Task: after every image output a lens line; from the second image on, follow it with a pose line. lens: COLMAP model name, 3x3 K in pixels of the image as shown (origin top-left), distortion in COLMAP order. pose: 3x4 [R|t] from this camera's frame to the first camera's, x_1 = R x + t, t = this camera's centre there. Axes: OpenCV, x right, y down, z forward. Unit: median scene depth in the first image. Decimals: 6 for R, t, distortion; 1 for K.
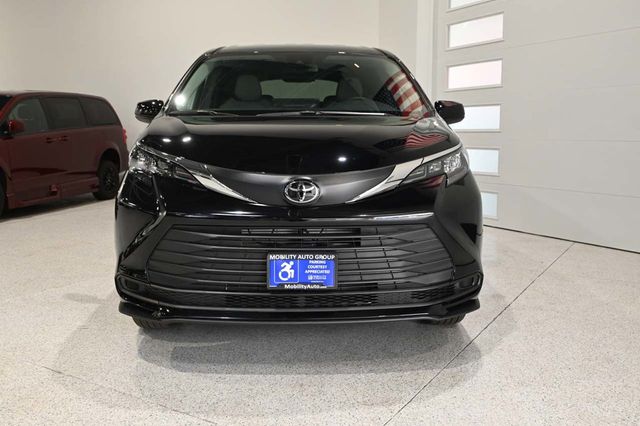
lens RADIAL K [[597.8, 0, 320.3], [0, 597.8, 213.6], [0, 0, 1]] dist [0.009218, 0.000000]
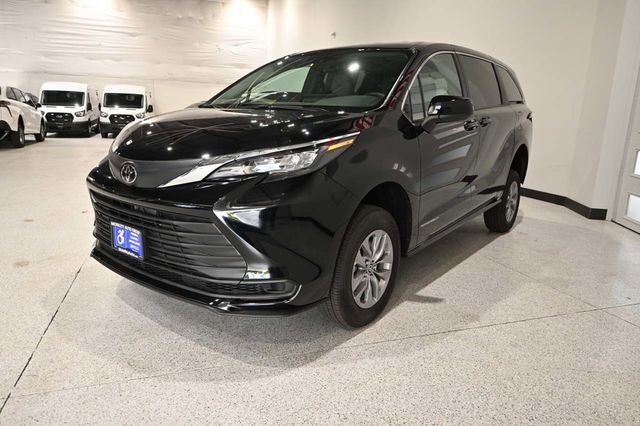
lens RADIAL K [[450.5, 0, 322.0], [0, 450.5, 211.9], [0, 0, 1]] dist [0.022981, -0.001734]
pose [[0.741621, 0.148666, -0.654138, 0.811686], [-0.098555, 0.988699, 0.112966, -0.095784], [0.663540, -0.019310, 0.747892, 0.556945]]
